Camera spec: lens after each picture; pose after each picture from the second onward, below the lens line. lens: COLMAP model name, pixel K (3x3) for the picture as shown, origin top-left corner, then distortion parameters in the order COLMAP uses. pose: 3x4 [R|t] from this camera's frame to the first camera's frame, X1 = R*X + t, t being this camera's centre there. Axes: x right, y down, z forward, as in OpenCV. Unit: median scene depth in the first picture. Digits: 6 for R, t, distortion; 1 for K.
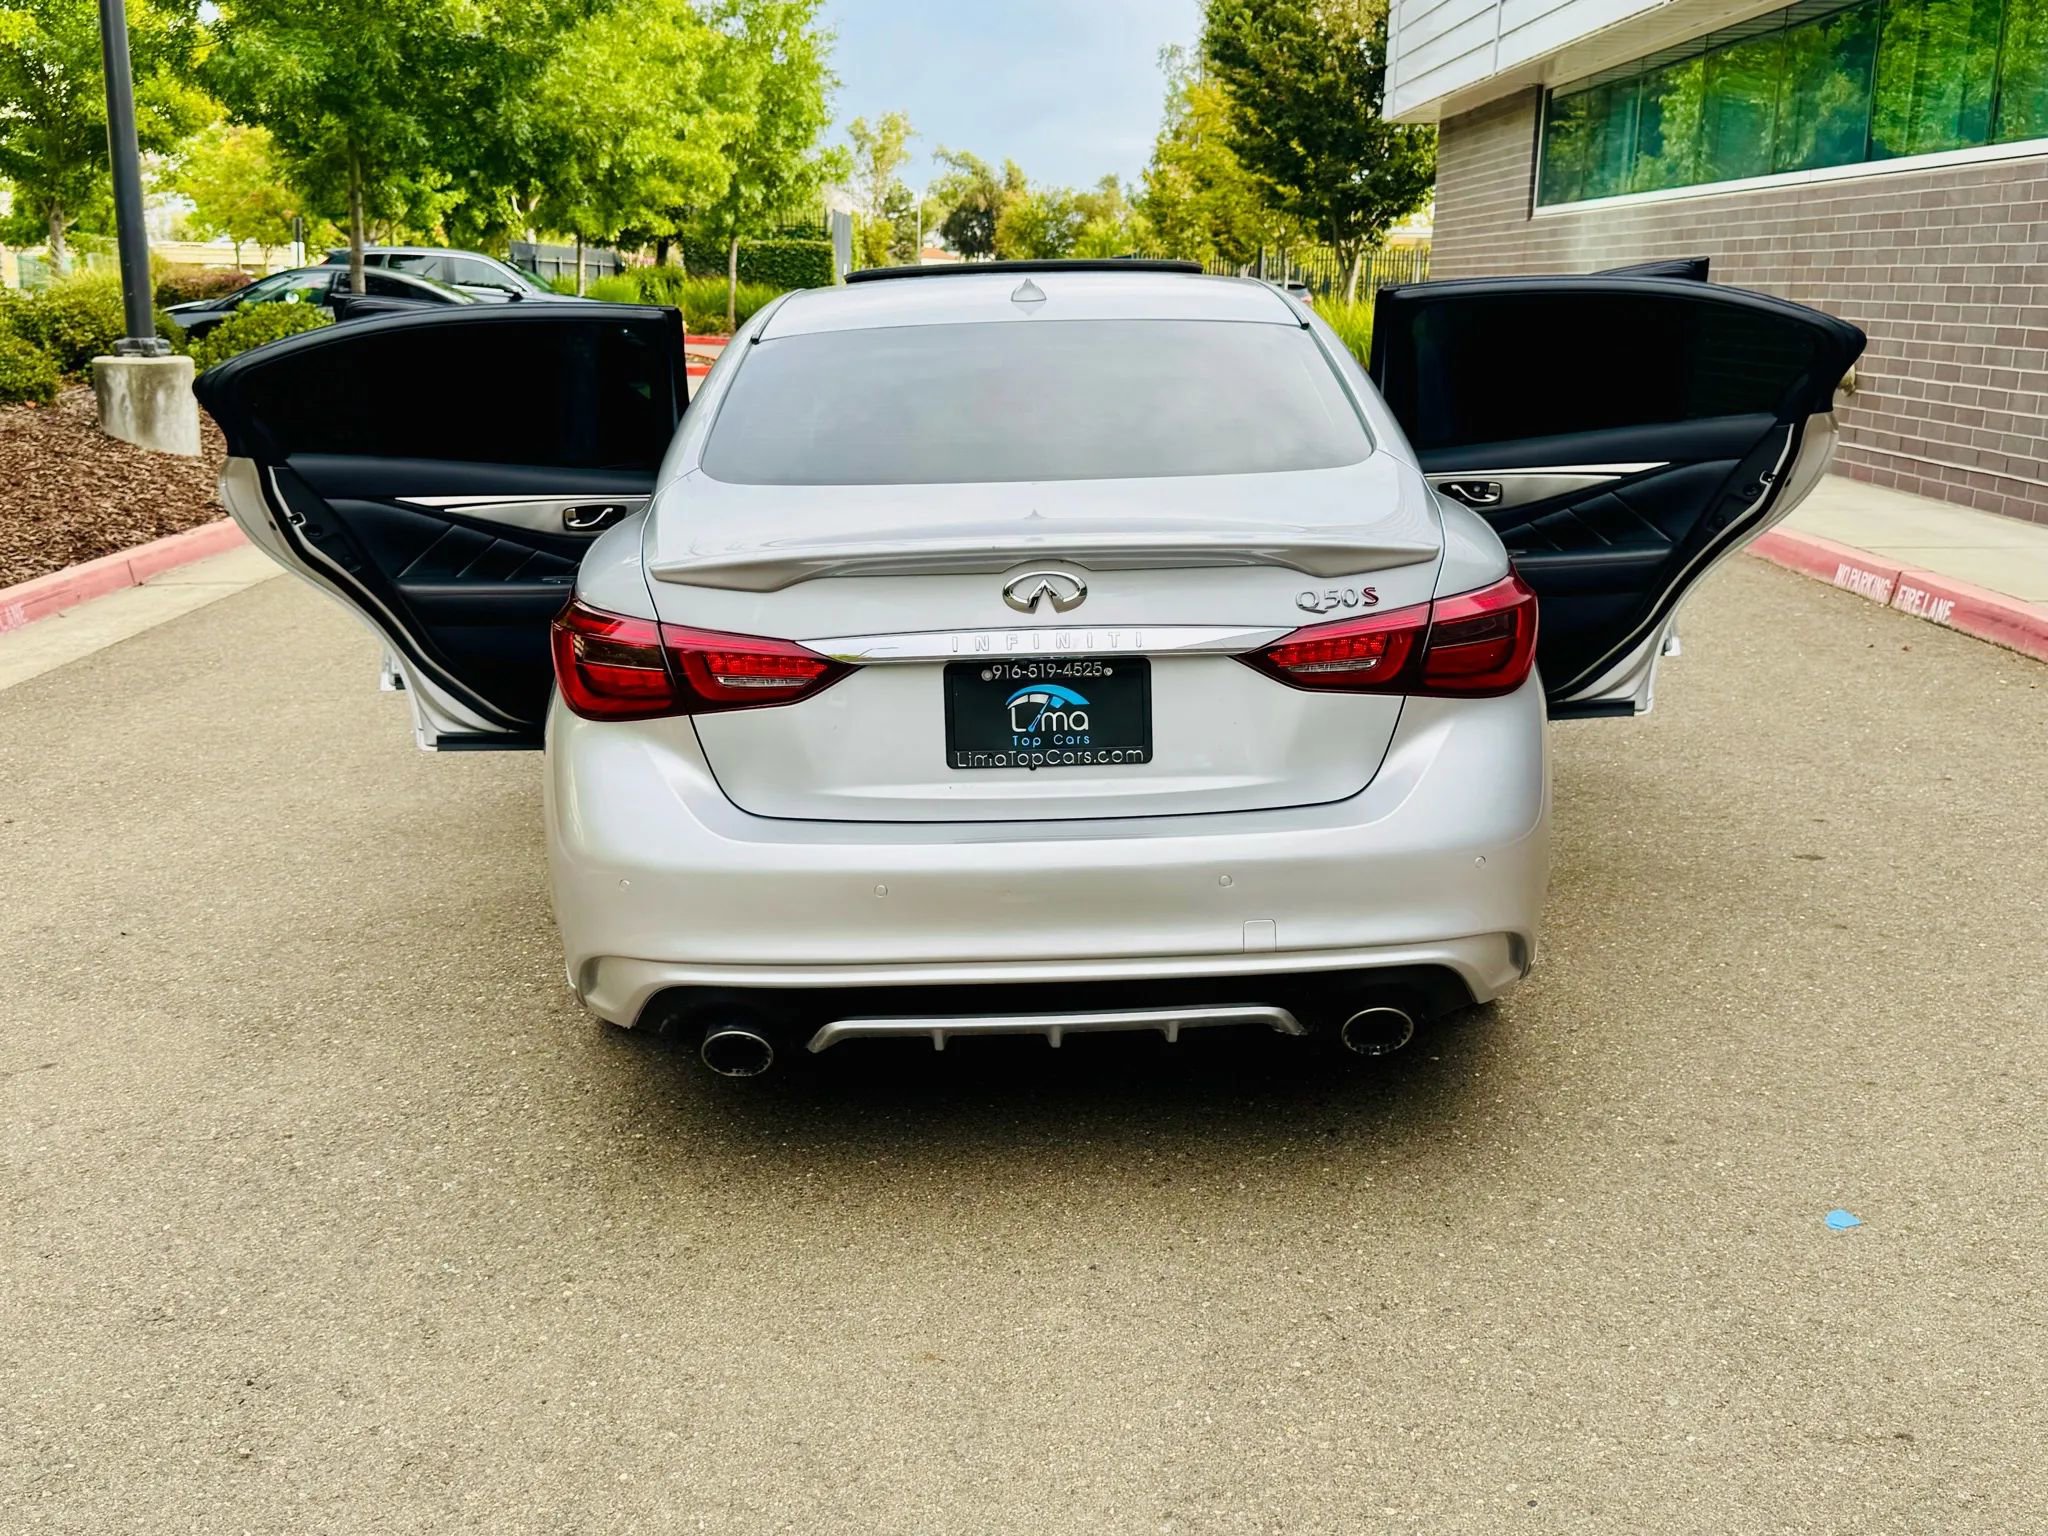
lens RADIAL K [[1941.7, 0, 1009.5], [0, 1941.7, 754.0], [0, 0, 1]] dist [0.054820, 0.000000]
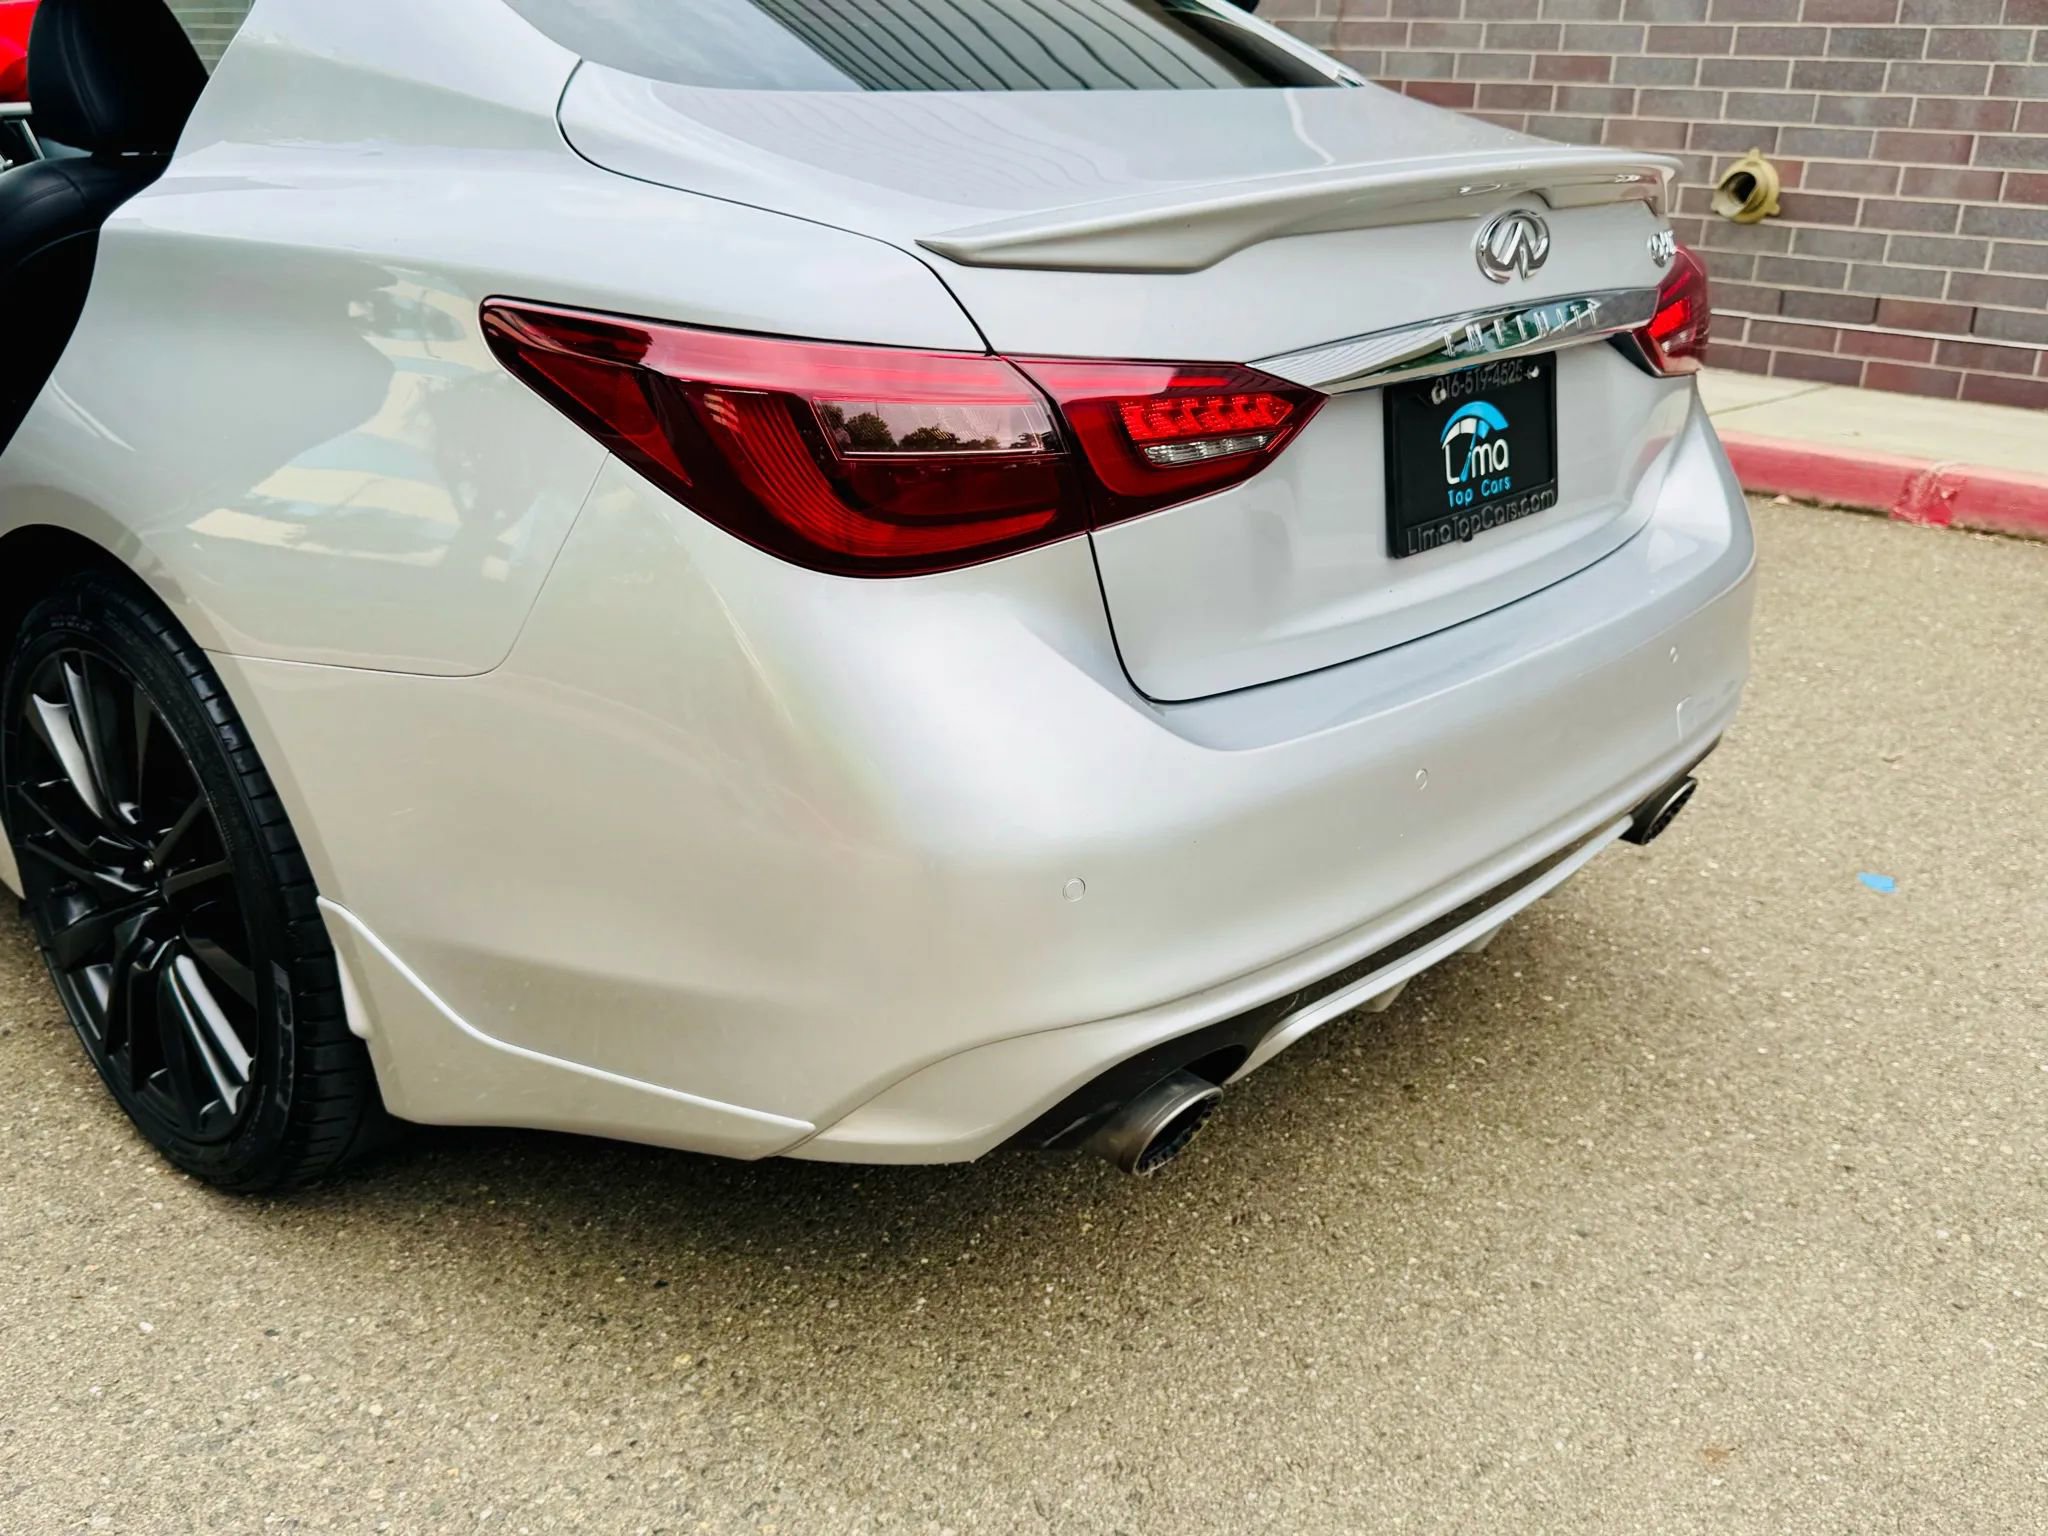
lens RADIAL K [[1909.9, 0, 1006.6], [0, 1909.9, 748.2], [0, 0, 1]] dist [0.019601, 0.000000]
pose [[0.674058, -0.219033, 0.705457, -0.474780], [0.137151, 0.975531, 0.171840, -0.046832], [-0.725834, -0.019076, 0.687605, 0.592709]]
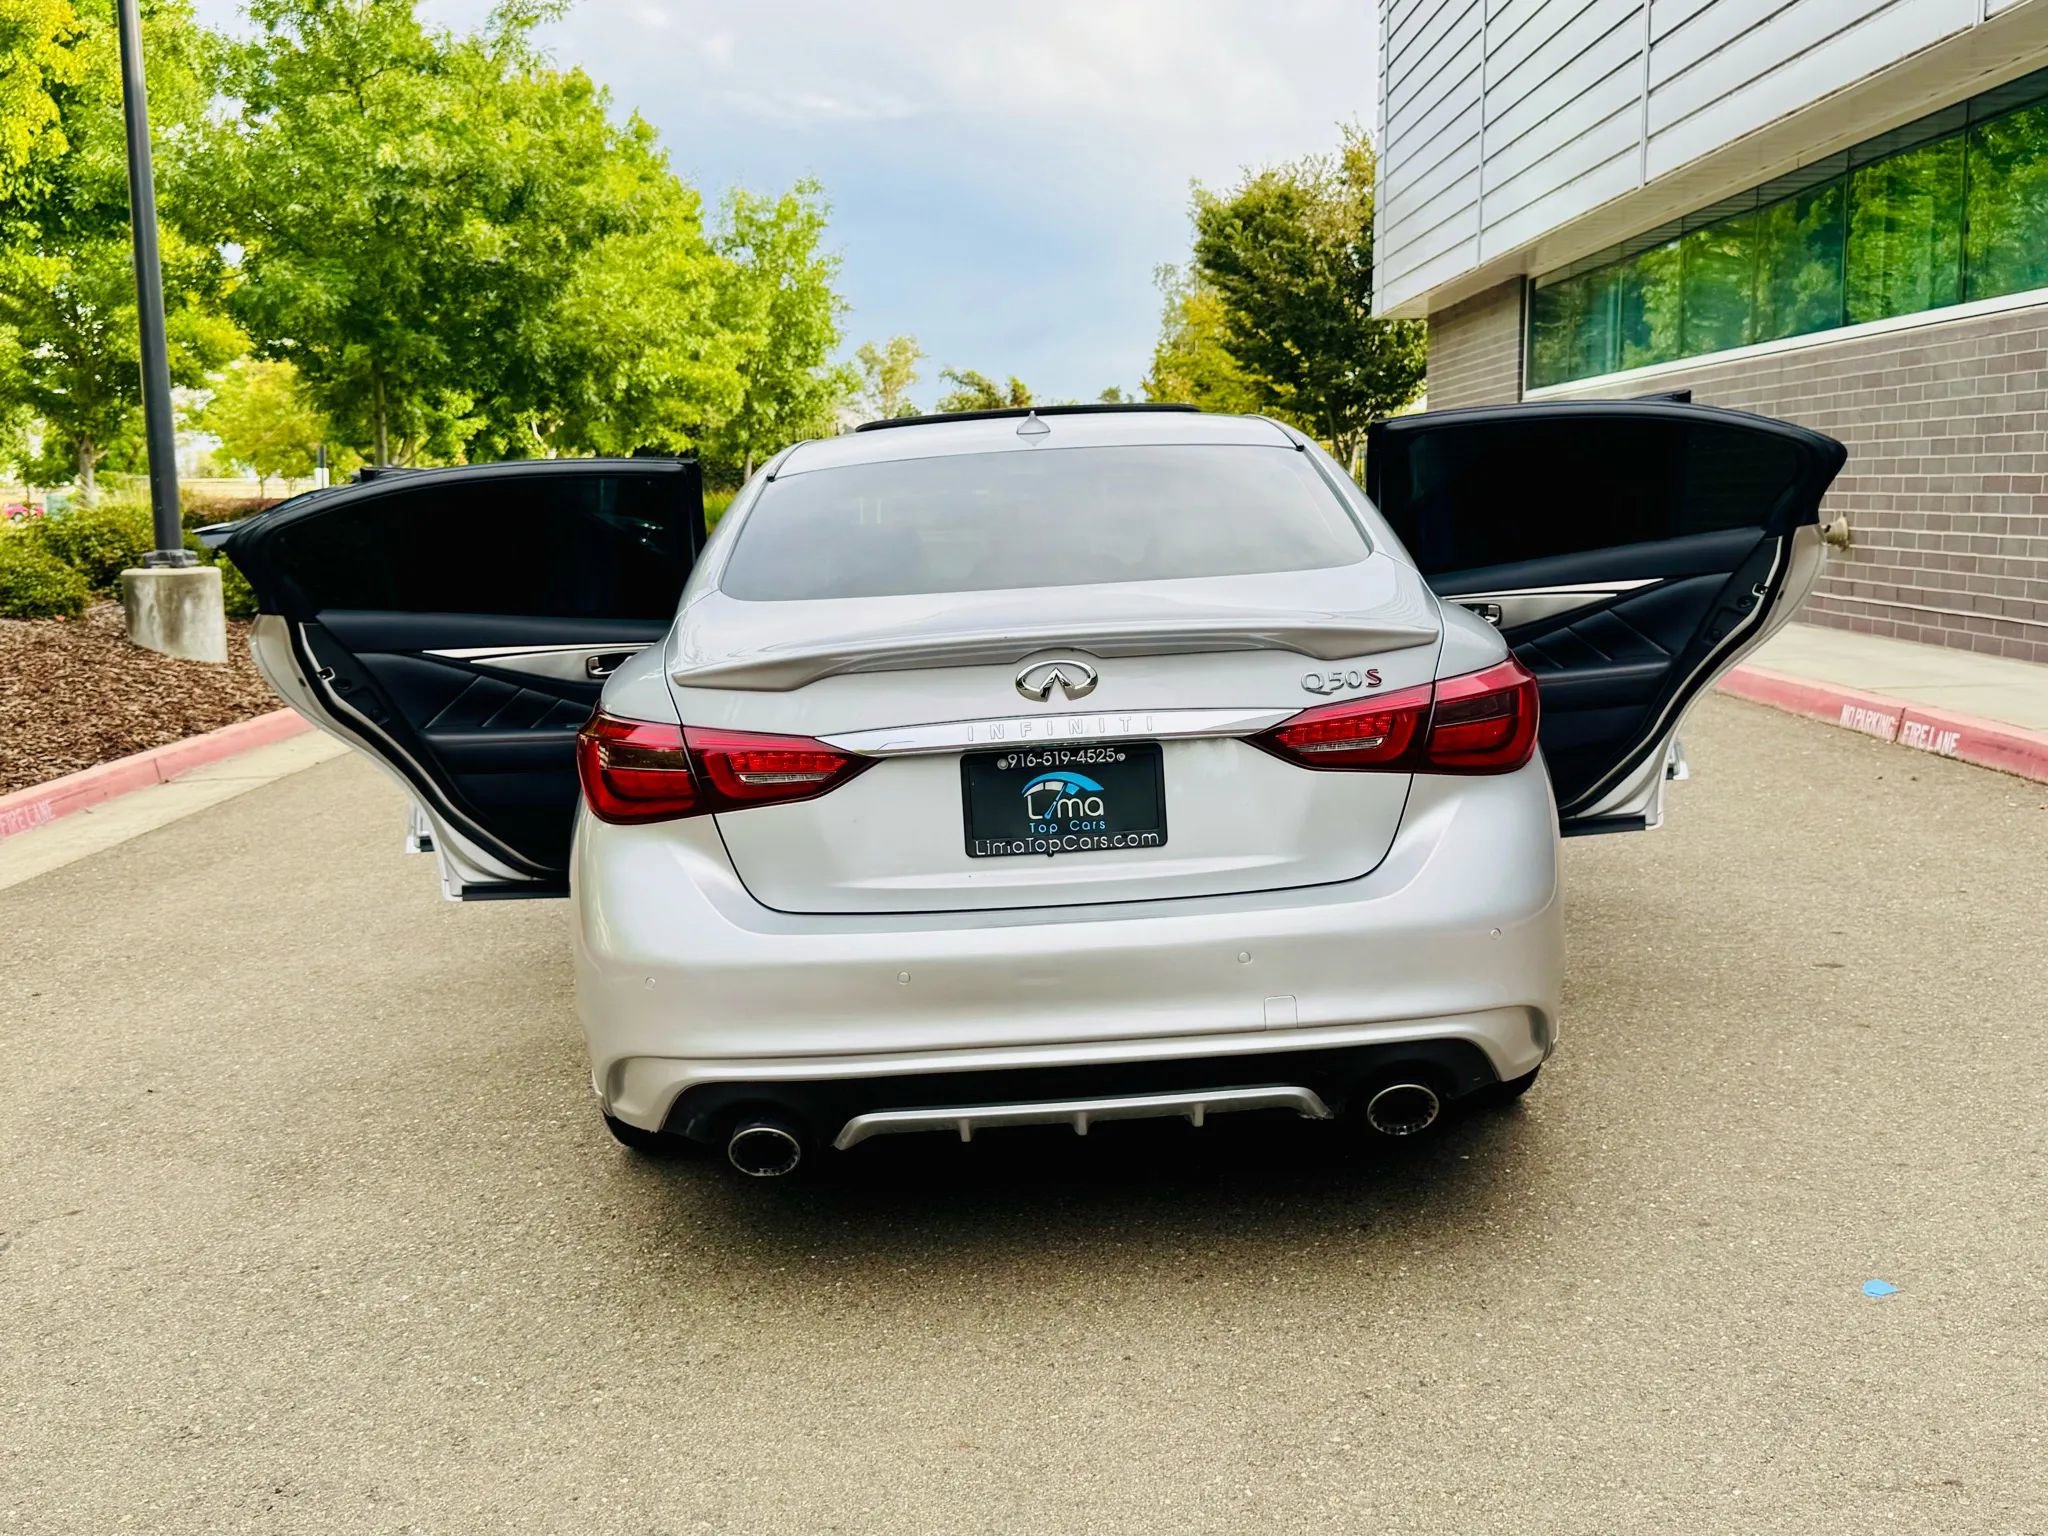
lens RADIAL K [[1941.7, 0, 1023.1], [0, 1941.7, 768.8], [0, 0, 1]] dist [0.054820, 0.000000]
pose [[0.999516, -0.031063, -0.001391, 0.000531], [0.030785, 0.994882, -0.096242, 0.052360], [0.004374, 0.096152, 0.995357, -0.014783]]
